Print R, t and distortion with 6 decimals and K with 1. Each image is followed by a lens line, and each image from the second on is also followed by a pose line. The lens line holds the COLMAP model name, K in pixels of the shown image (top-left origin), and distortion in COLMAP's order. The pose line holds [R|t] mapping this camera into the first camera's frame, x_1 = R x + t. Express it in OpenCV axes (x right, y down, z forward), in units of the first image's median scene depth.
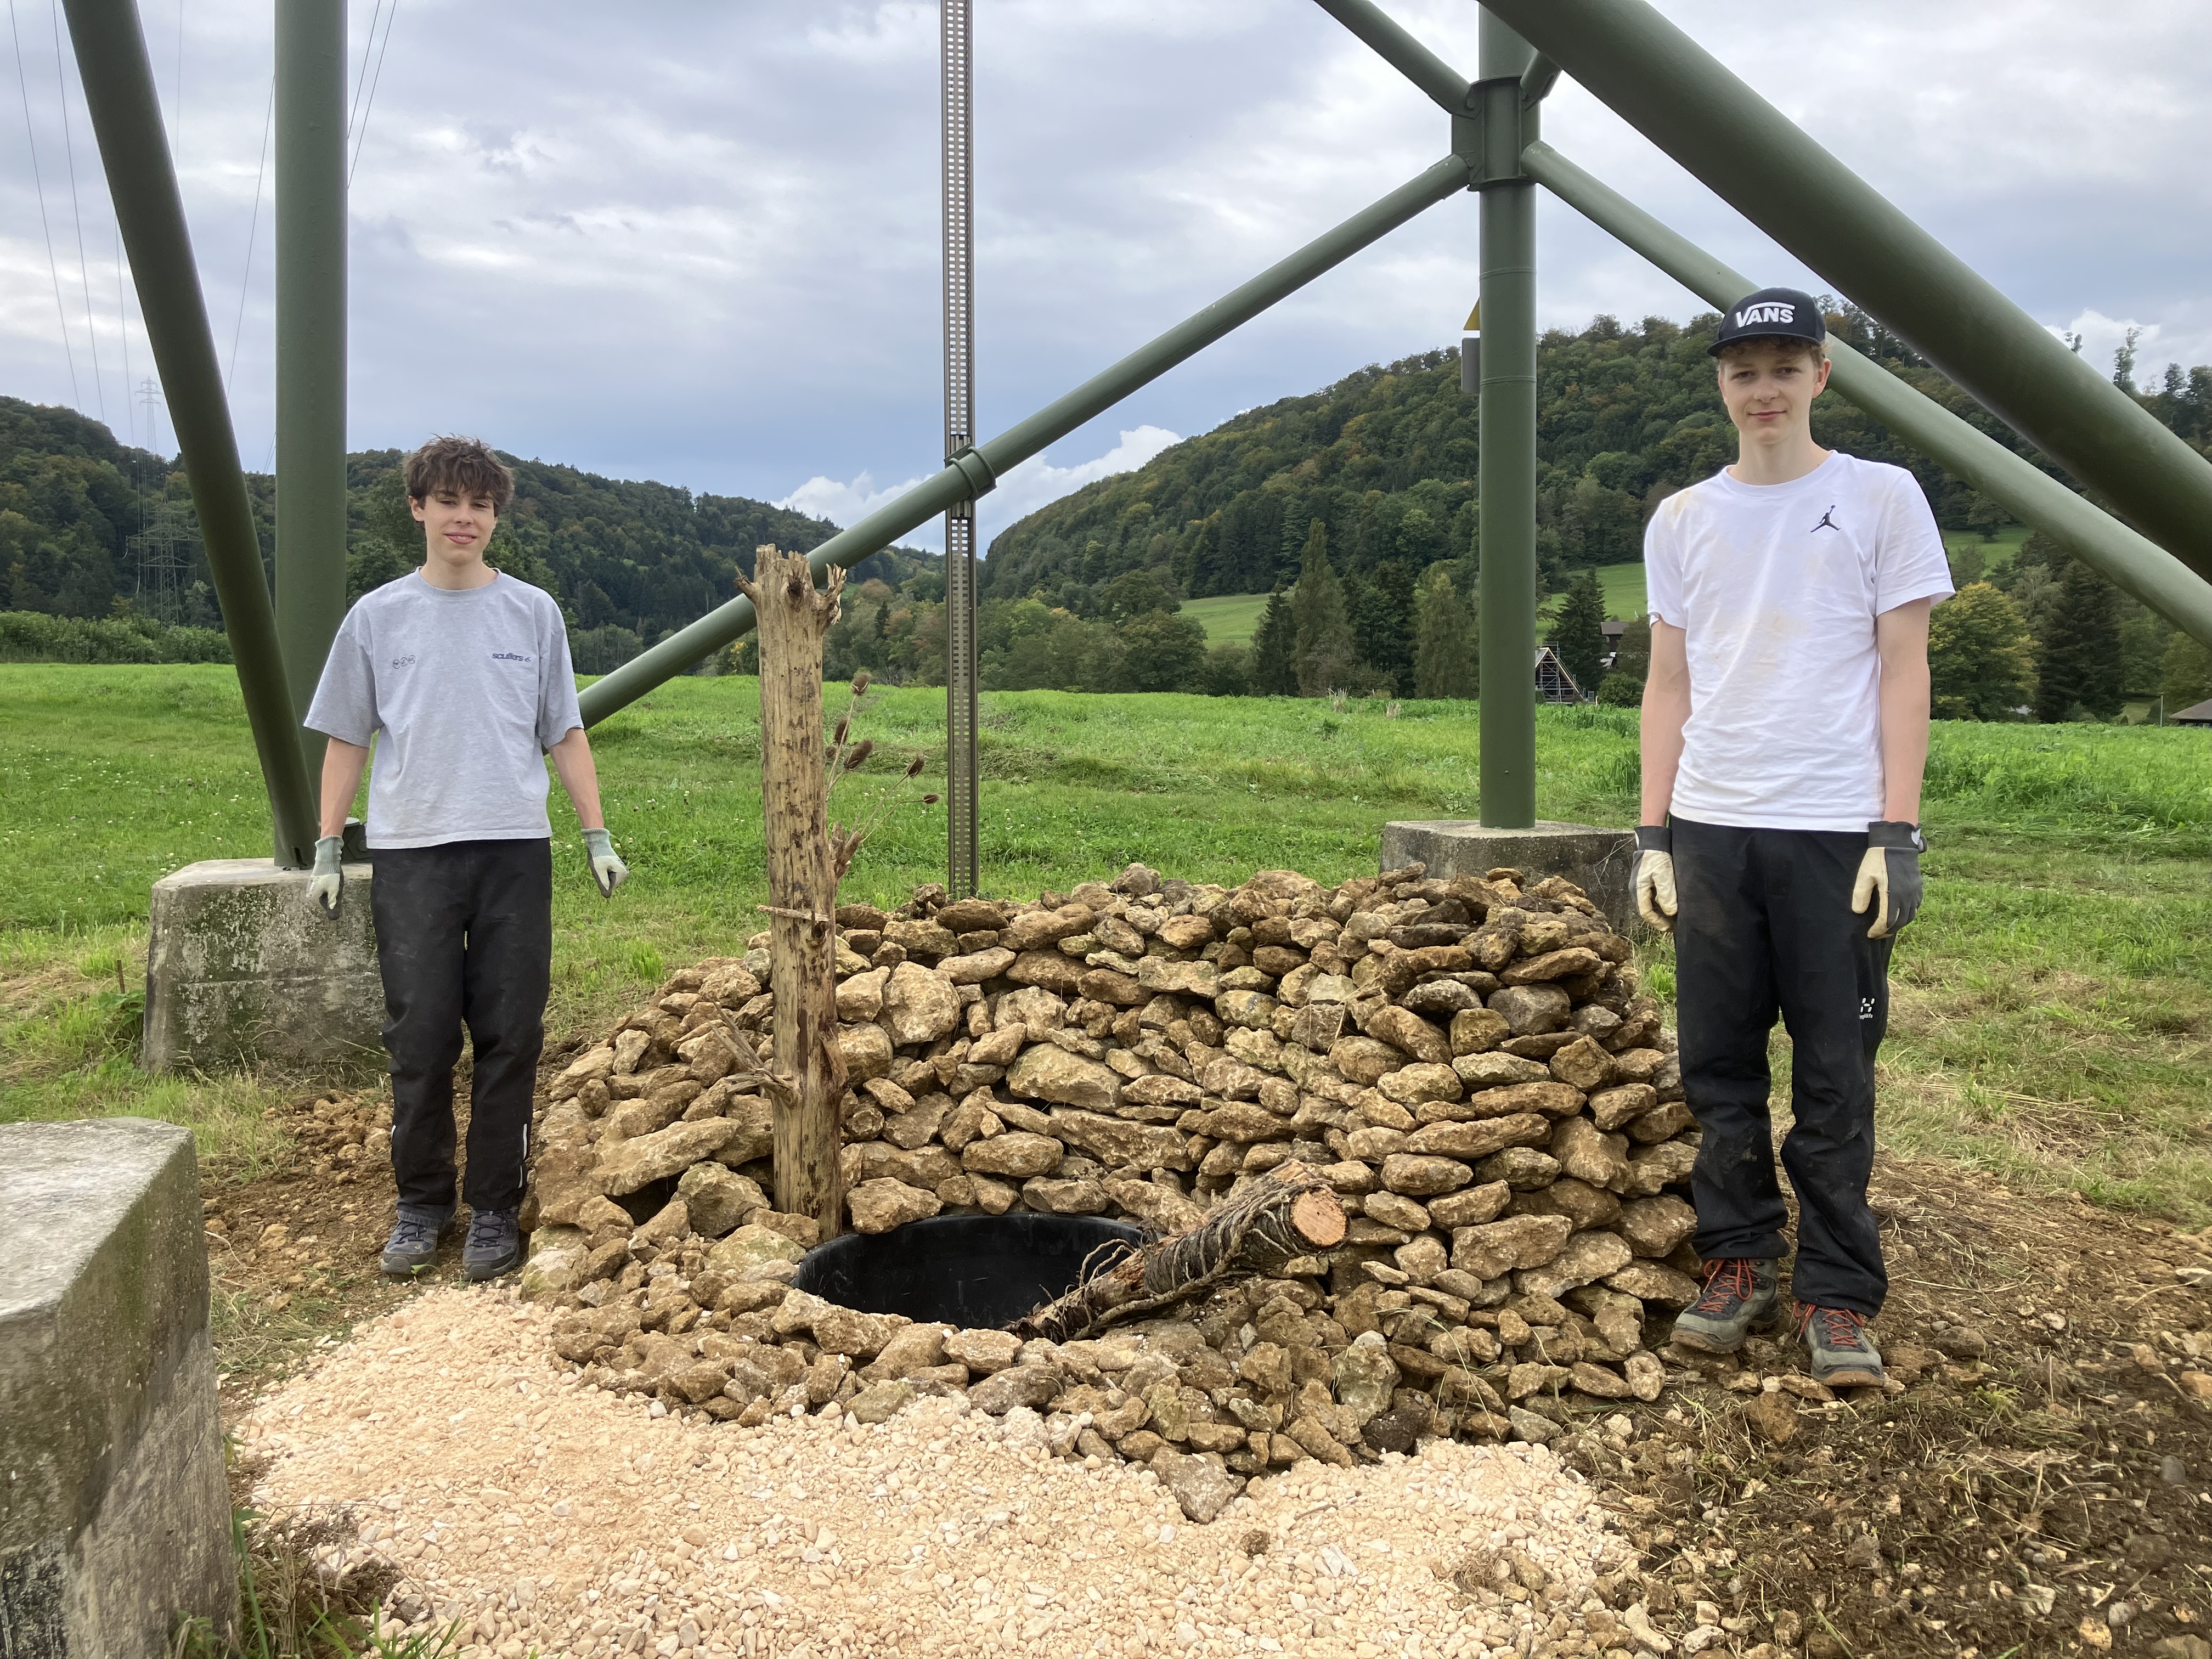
lens RADIAL K [[1809.5, 0, 1106.0], [0, 1809.5, 829.5], [0, 0, 1]] dist [0.027168, -0.008019]
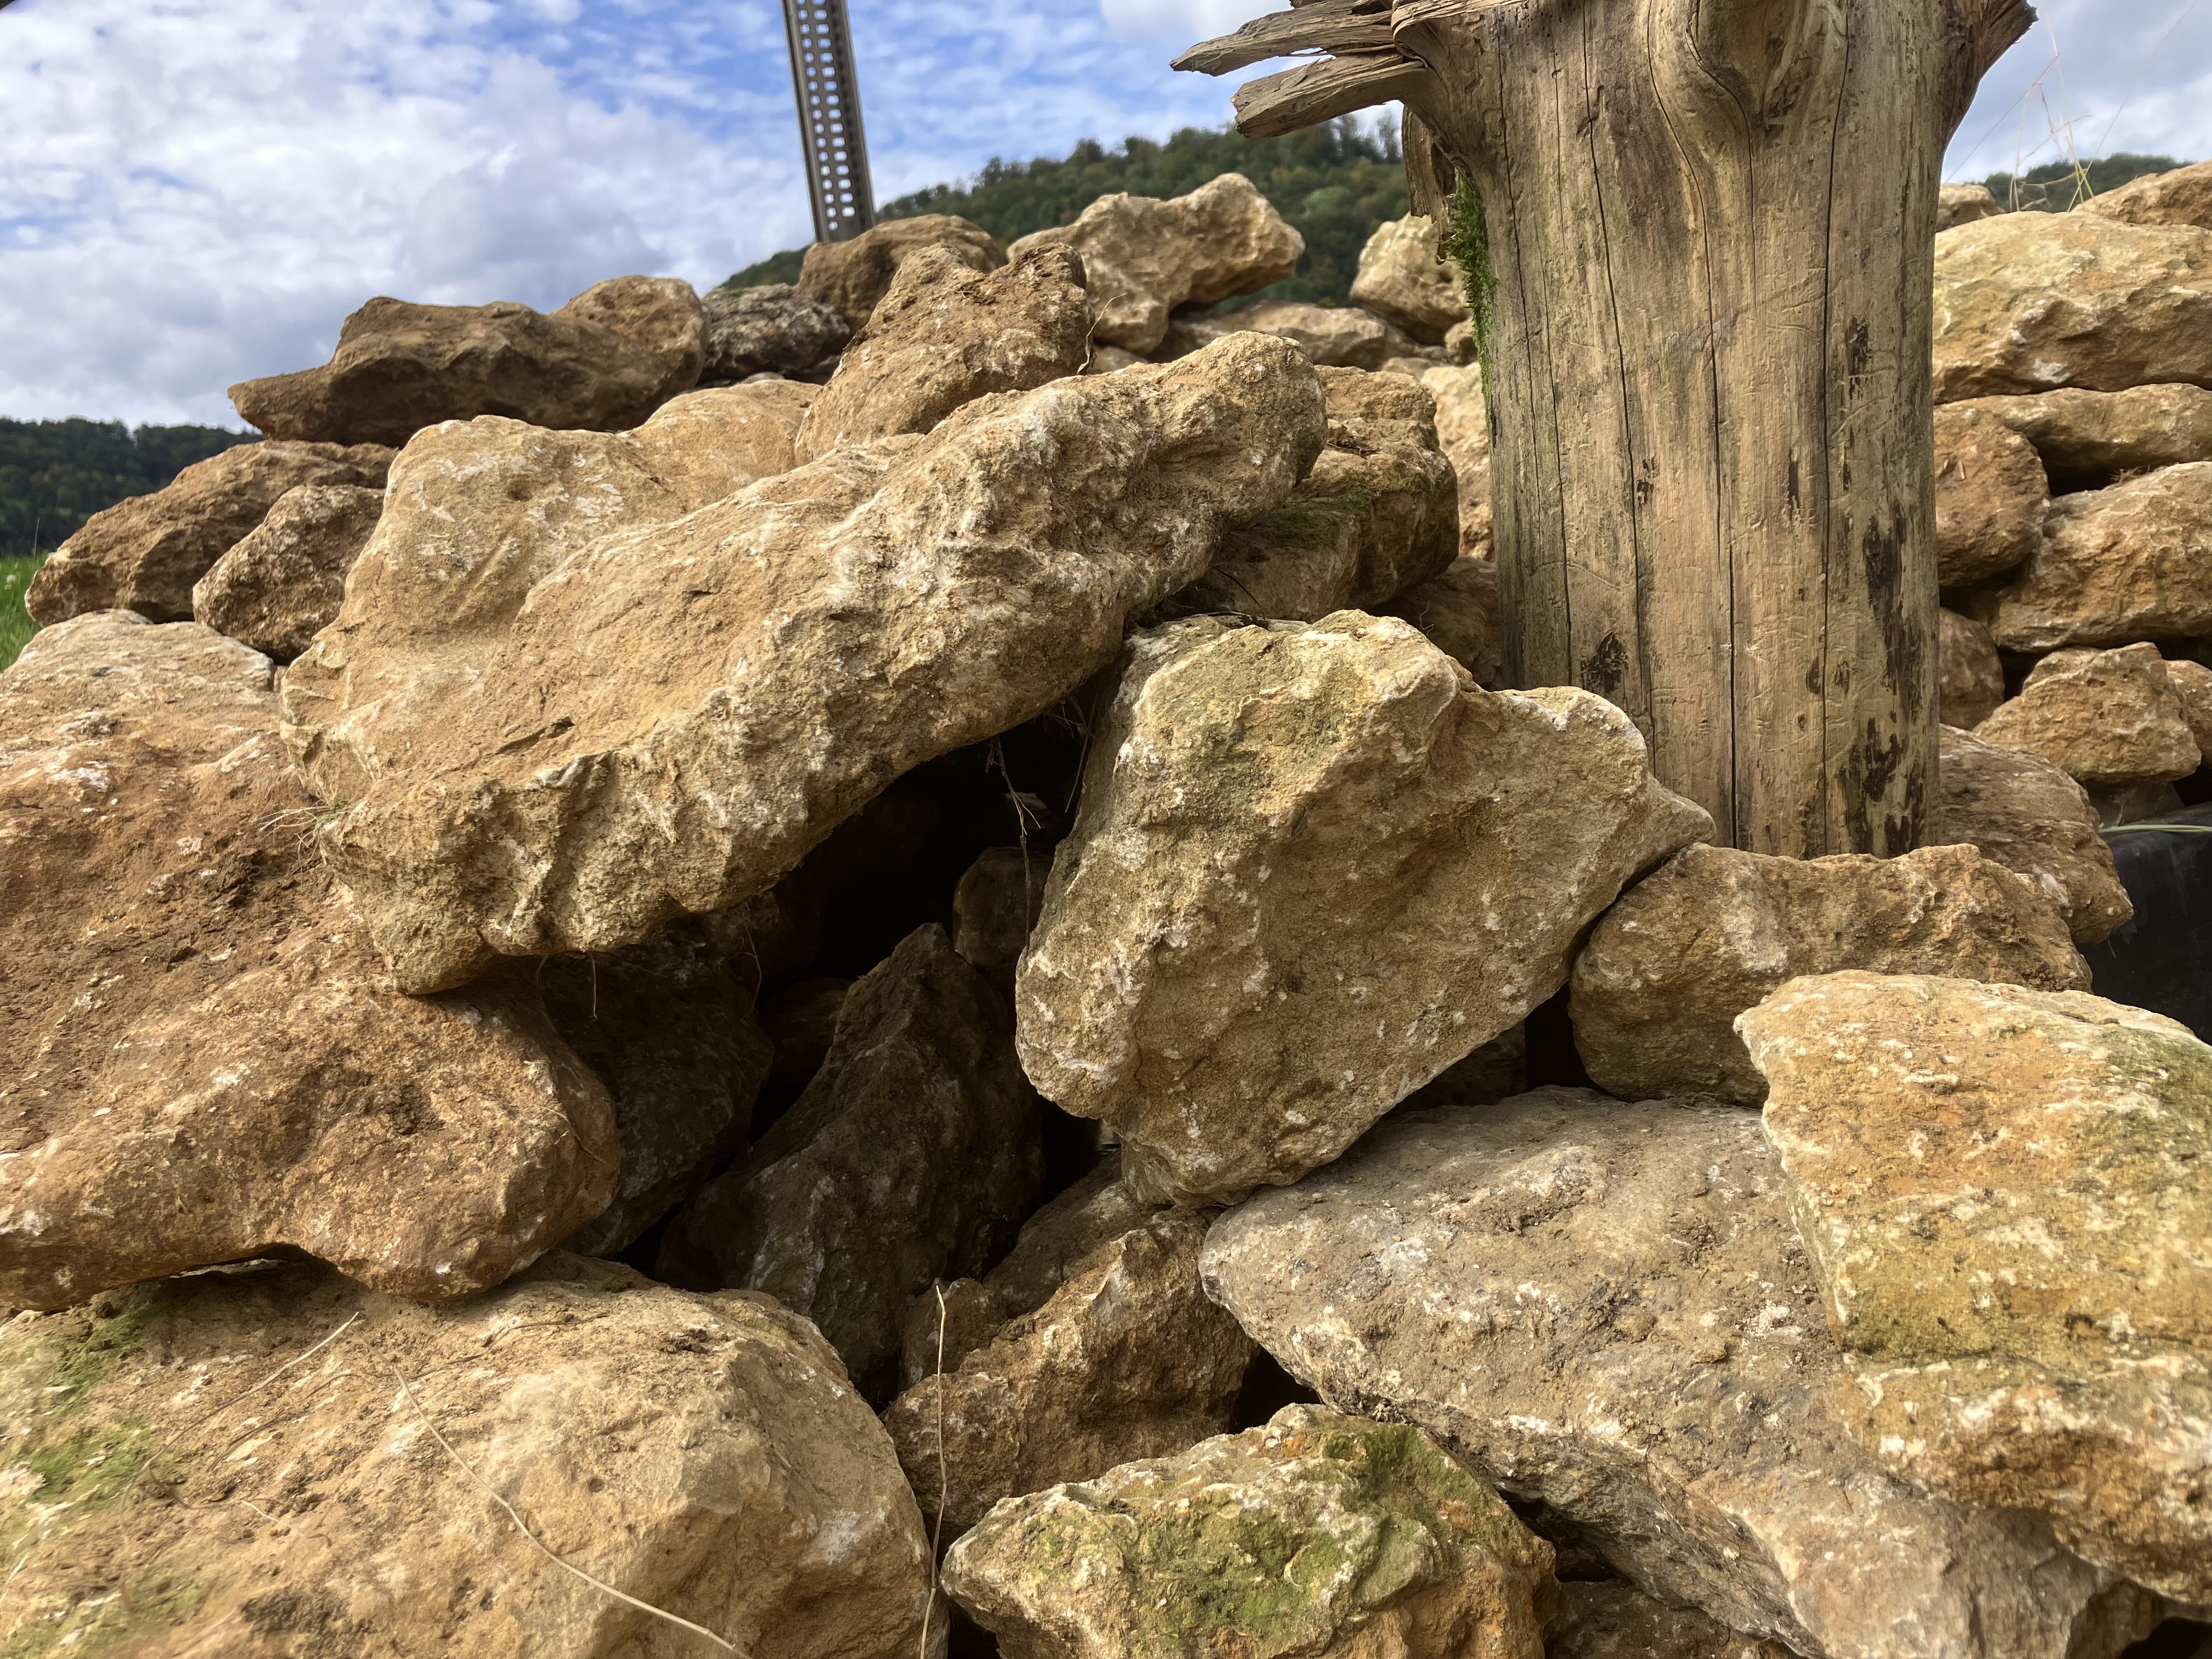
lens RADIAL K [[1809.5, 0, 1106.0], [0, 1809.5, 829.5], [0, 0, 1]] dist [0.027168, -0.008019]
pose [[0.960169, -0.164775, 0.225665, -0.251460], [0.147826, 0.984894, 0.090171, 0.178295], [-0.237114, -0.053220, 0.970023, 0.832208]]
